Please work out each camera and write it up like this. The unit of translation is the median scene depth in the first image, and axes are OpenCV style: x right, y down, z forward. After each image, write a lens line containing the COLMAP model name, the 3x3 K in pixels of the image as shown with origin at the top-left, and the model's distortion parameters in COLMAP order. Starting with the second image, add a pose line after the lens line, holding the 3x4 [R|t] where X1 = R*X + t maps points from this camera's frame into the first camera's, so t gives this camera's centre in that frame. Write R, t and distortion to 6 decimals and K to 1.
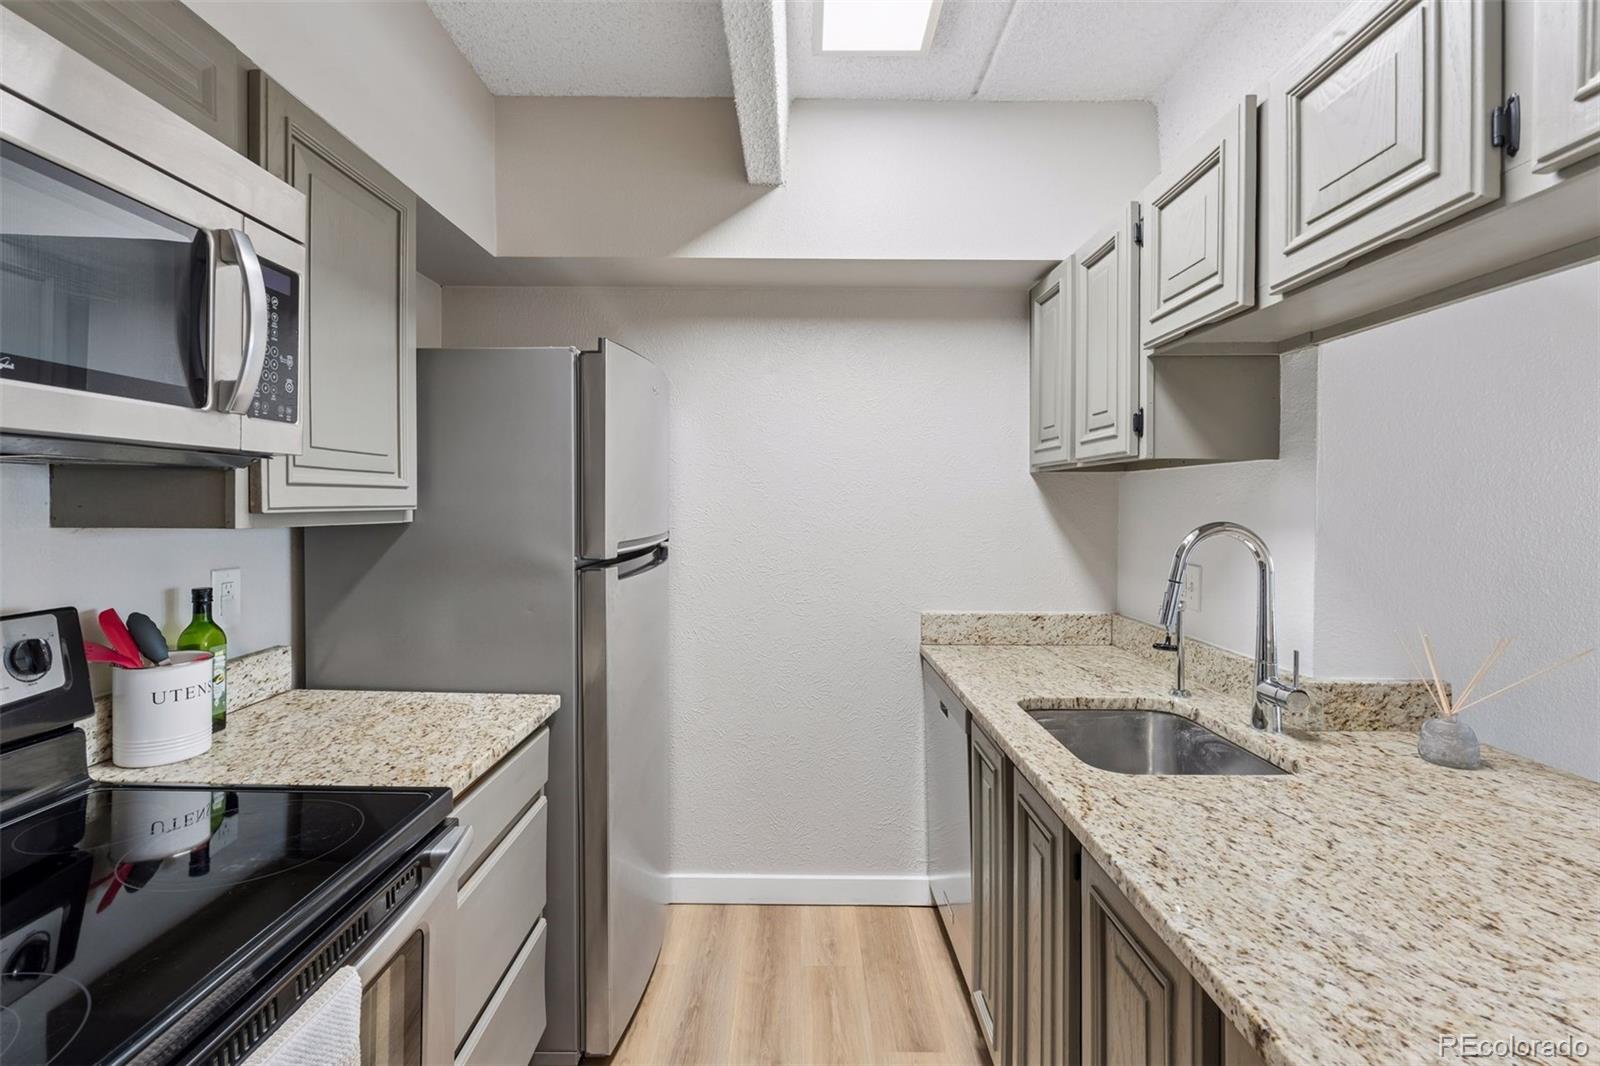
lens RADIAL K [[733.2, 0, 803.0], [0, 733.2, 510.3], [0, 0, 1]] dist [-0.001086, 0.002705]
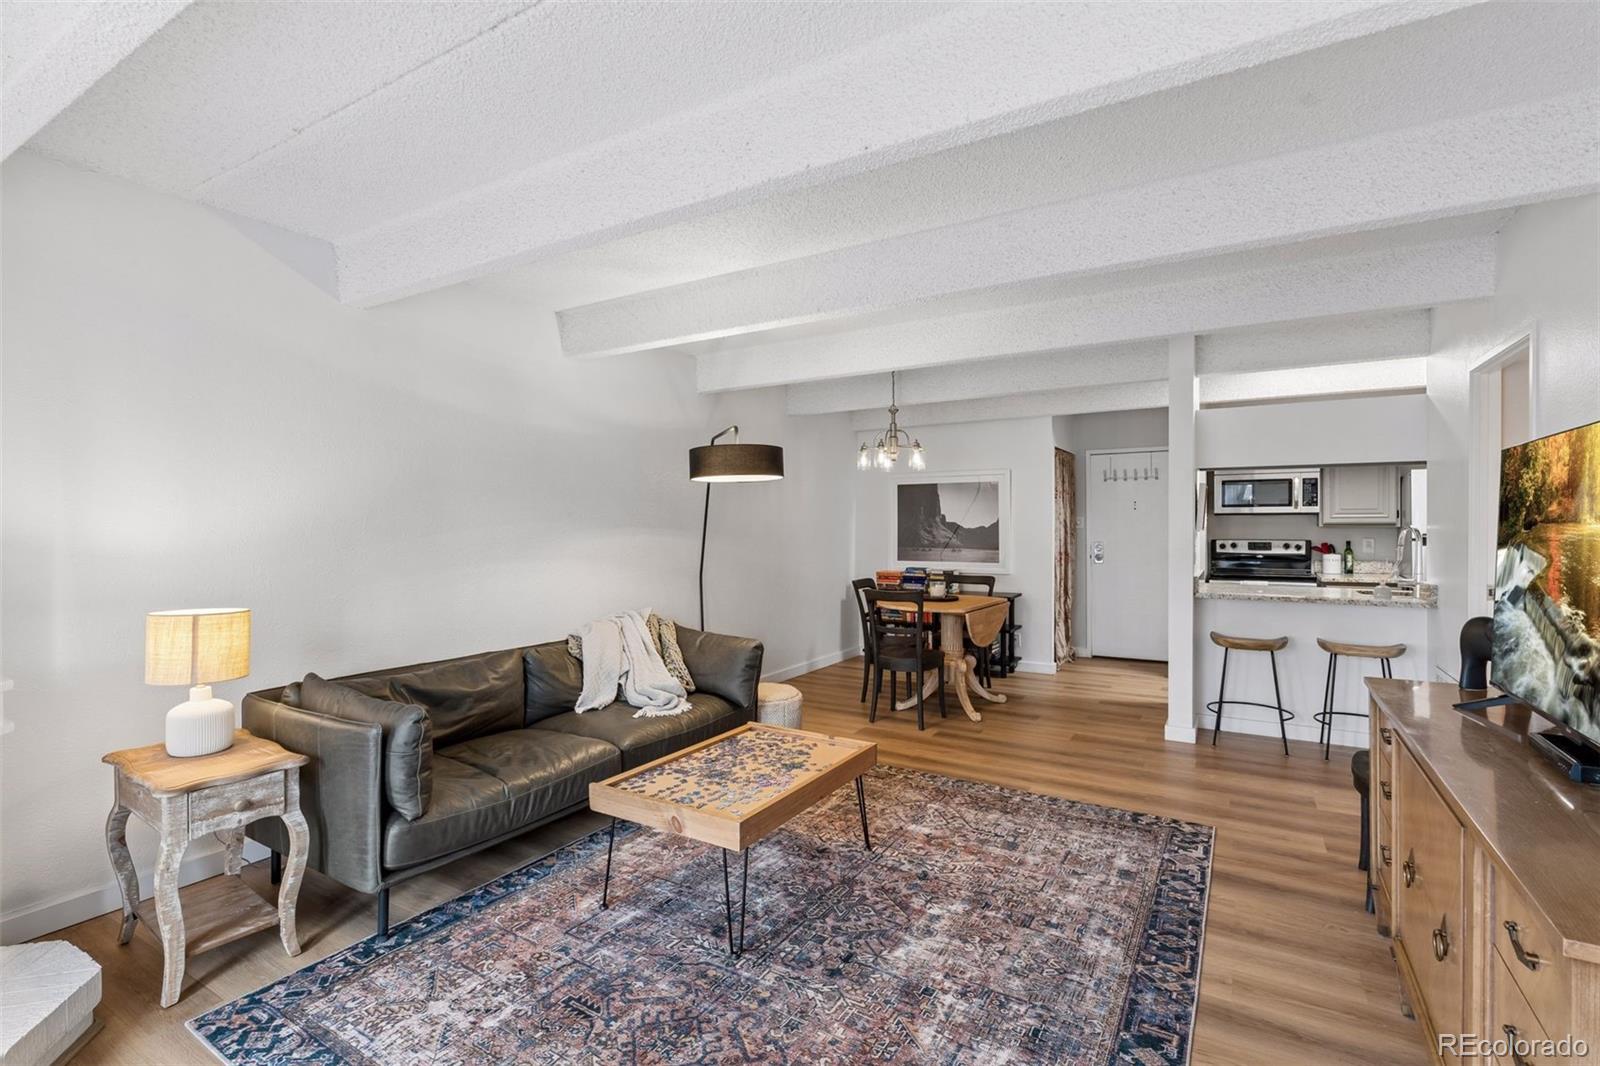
lens RADIAL K [[733.2, 0, 809.2], [0, 733.2, 531.4], [0, 0, 1]] dist [-0.001086, 0.002705]
pose [[-0.510462, 0.001112, -0.859900, 4.073520], [-0.010061, 0.999923, 0.007266, 0.043201], [0.859842, 0.012361, -0.510411, 0.398109]]
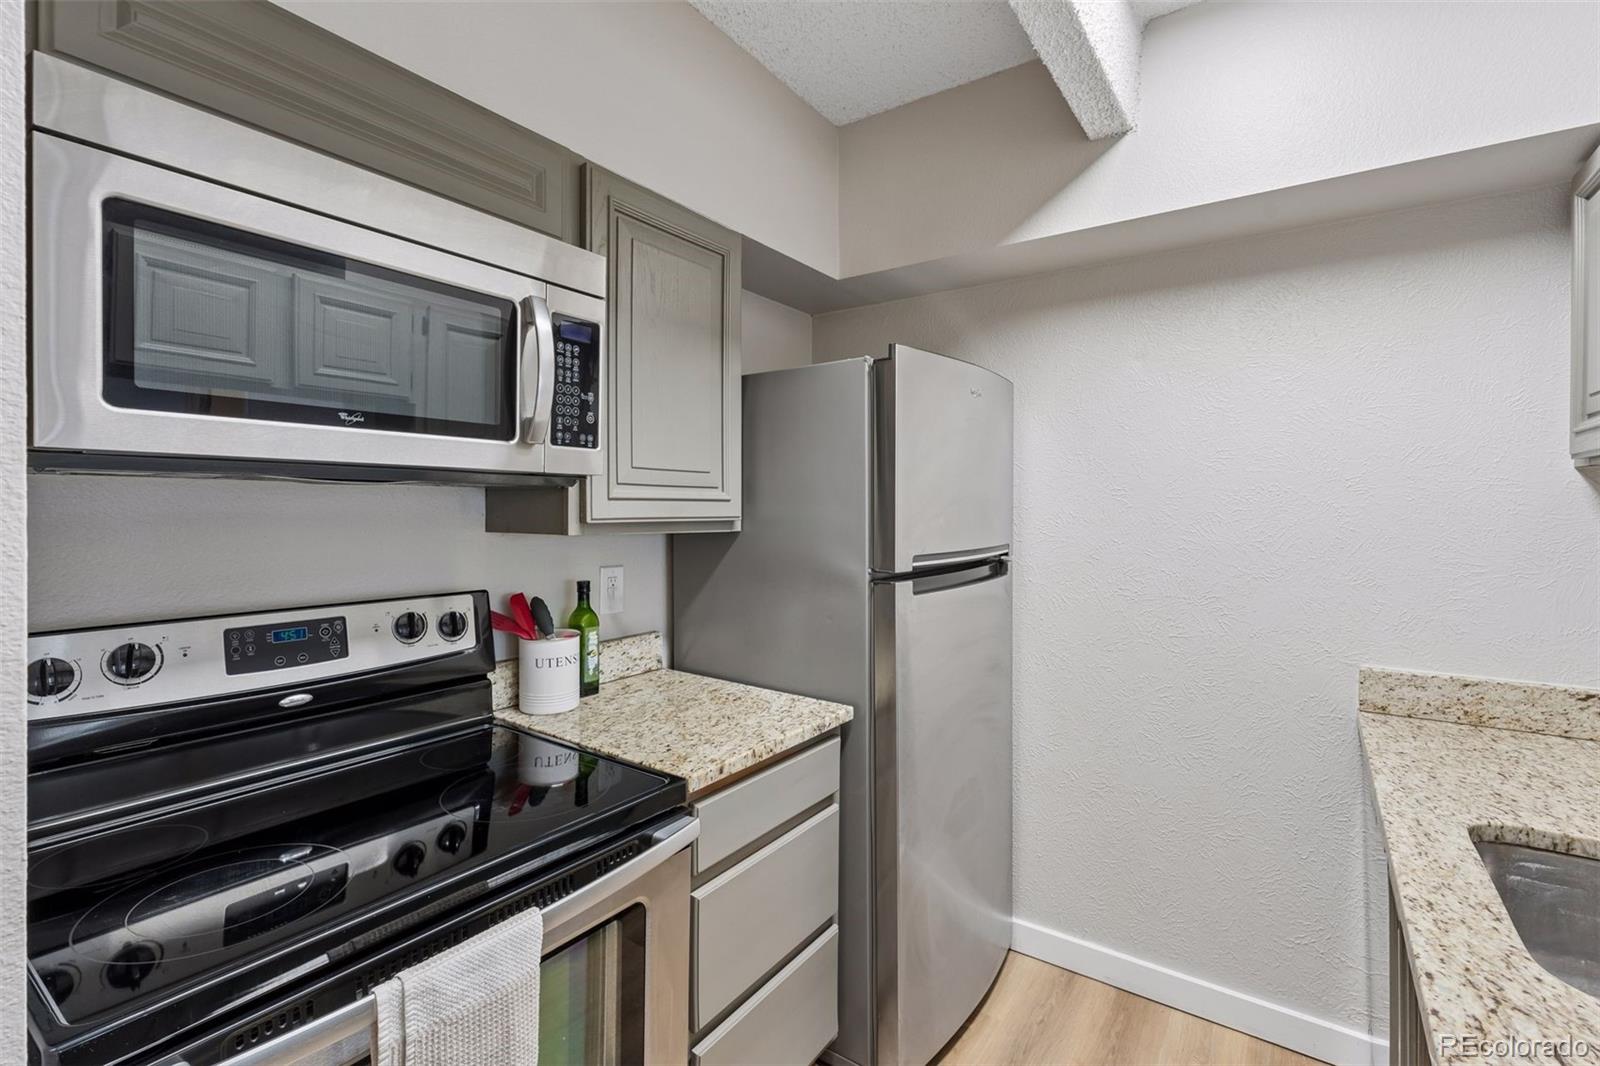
lens RADIAL K [[733.2, 0, 807.6], [0, 733.2, 517.2], [0, 0, 1]] dist [-0.001086, 0.002705]
pose [[0.821188, 0.004364, -0.570641, 0.198630], [-0.005731, 0.999983, -0.000599, -0.005504], [0.570629, 0.003763, 0.821200, 0.152355]]
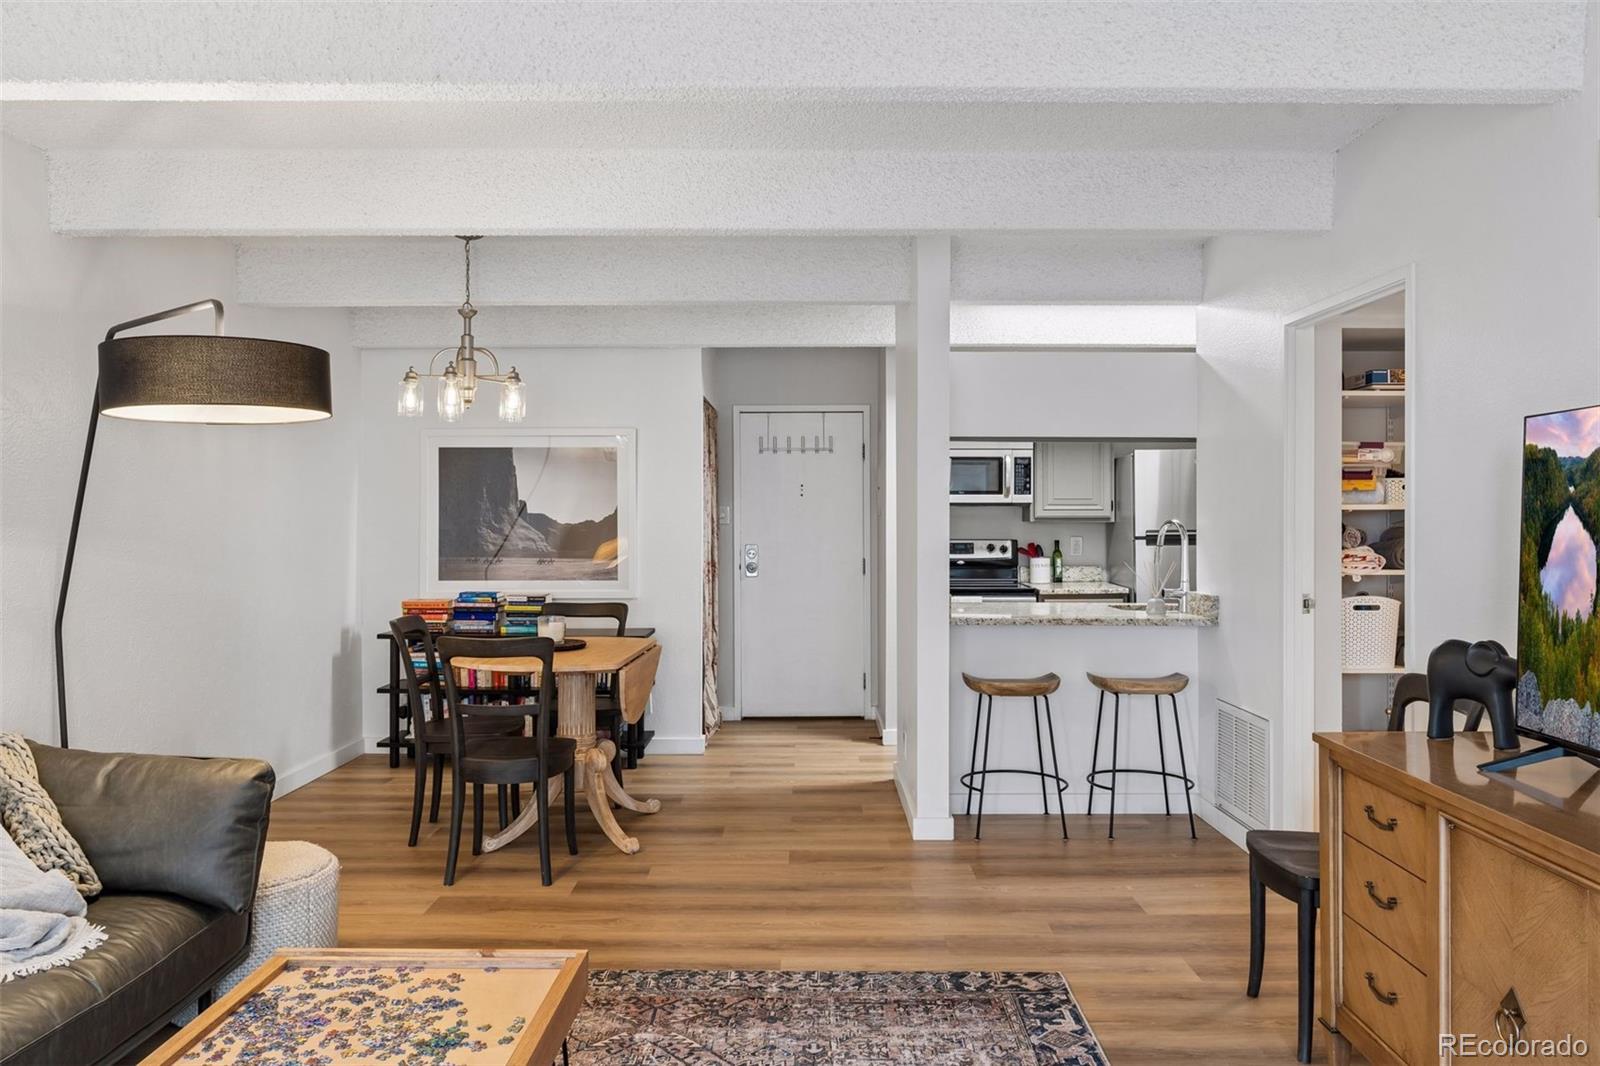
lens RADIAL K [[1107.3, 0, 814.0], [0, 1107.3, 518.1], [0, 0, 1]] dist [0.000418, -0.000421]
pose [[0.000380, -0.008436, -0.999964, 3.800624], [-0.010203, 0.999912, -0.008440, 0.050528], [0.999948, 0.010206, 0.000294, -0.121975]]
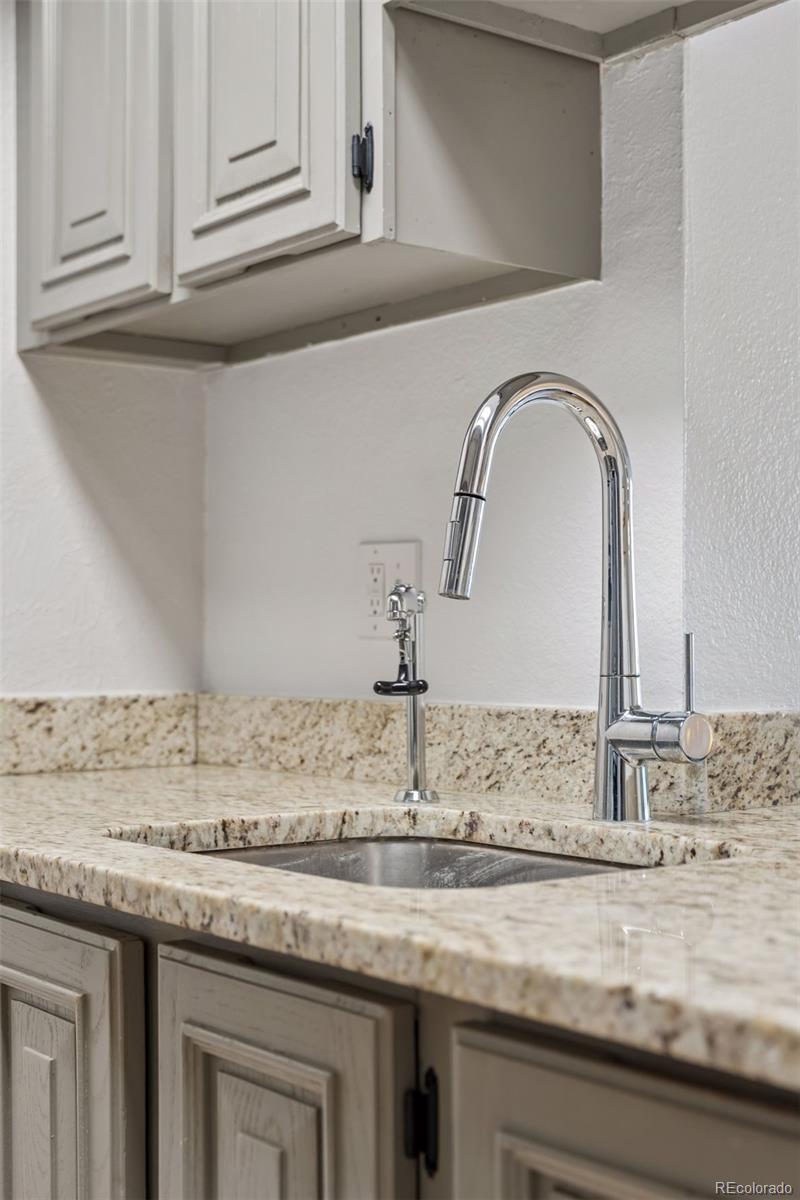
lens RADIAL K [[1650.3, 0, 396.6], [0, 1650.3, 600.4], [0, 0, 1]] dist [0.004014, 0.000000]
pose [[0.795101, 0.007685, 0.606428, -0.121341], [0.009392, 0.999644, -0.024983, 0.174992], [-0.606404, 0.025559, 0.794746, 0.231817]]
